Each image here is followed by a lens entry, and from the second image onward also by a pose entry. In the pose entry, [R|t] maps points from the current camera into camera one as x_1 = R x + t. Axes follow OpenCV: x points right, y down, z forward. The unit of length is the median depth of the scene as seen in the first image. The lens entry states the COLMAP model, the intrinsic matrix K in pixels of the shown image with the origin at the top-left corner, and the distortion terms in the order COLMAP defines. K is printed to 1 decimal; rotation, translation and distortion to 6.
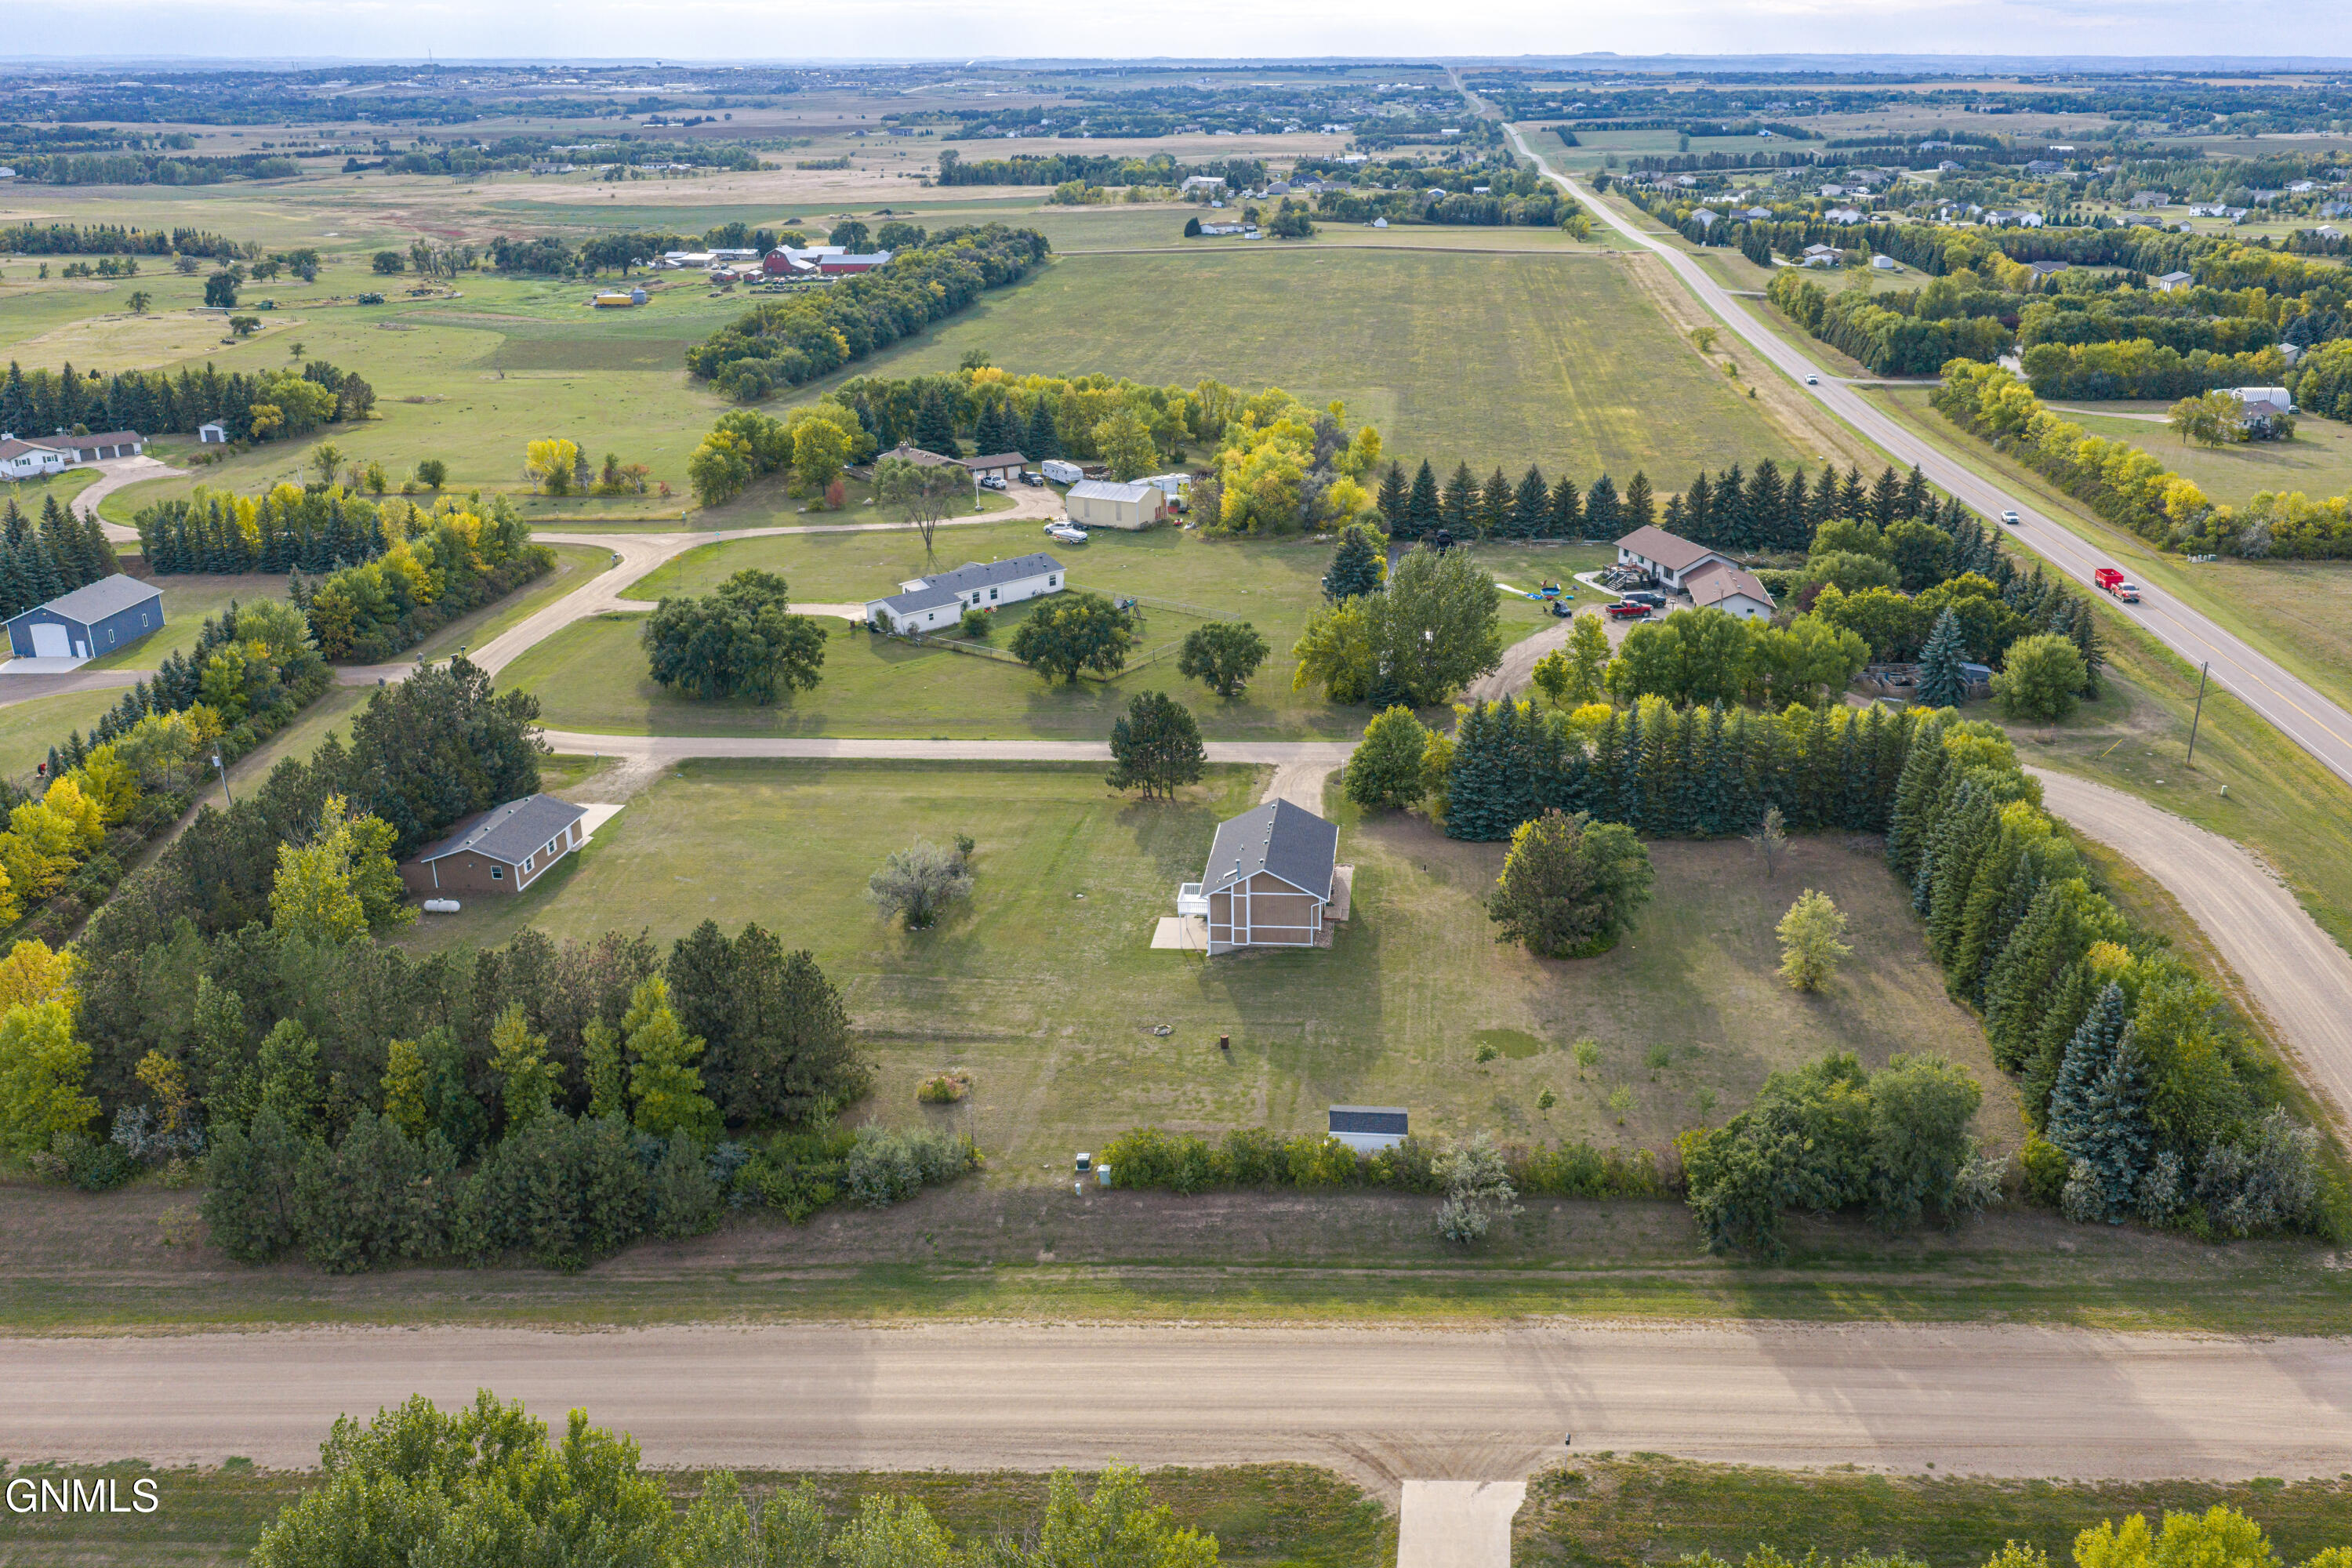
lens RADIAL K [[2040.6, 0, 1167.0], [0, 2040.6, 779.9], [0, 0, 1]] dist [0.007934, -0.011176]
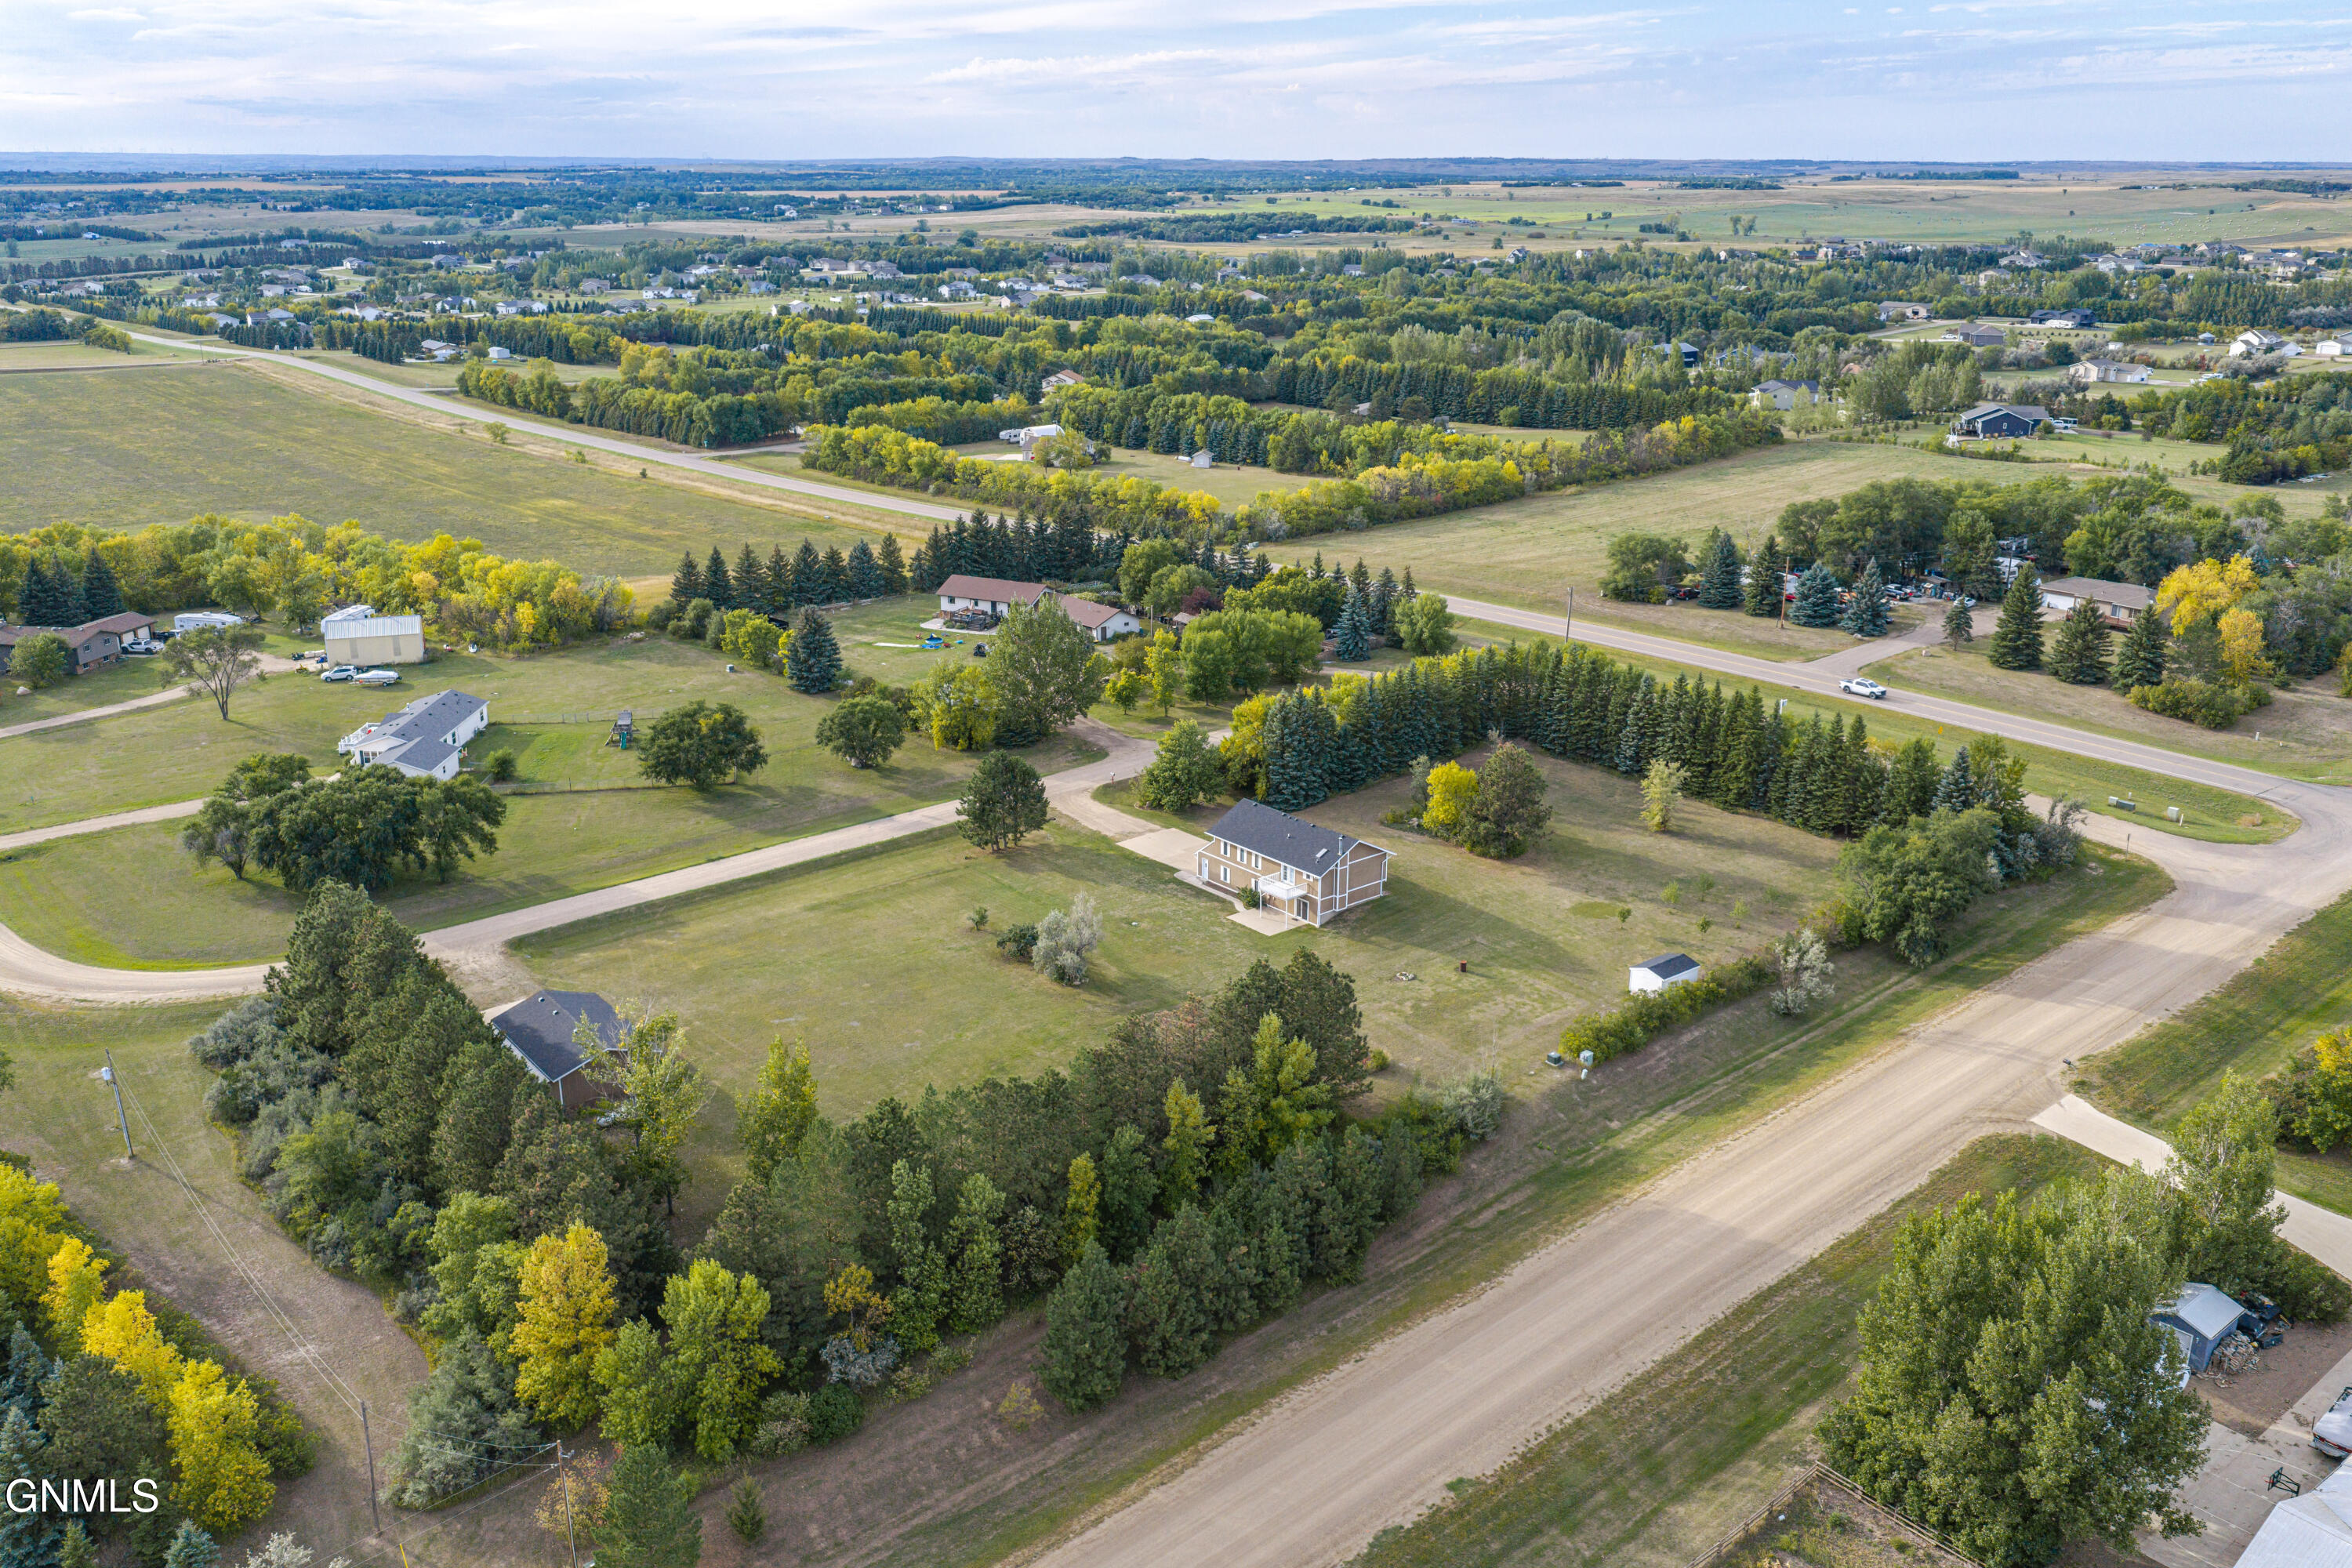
lens RADIAL K [[2040.6, 0, 1167.0], [0, 2040.6, 779.9], [0, 0, 1]] dist [0.007934, -0.011176]
pose [[0.710668, -0.202550, 0.673739, -0.568527], [0.231766, 0.971605, 0.047630, -0.049949], [-0.664255, 0.122301, 0.737433, 0.130874]]
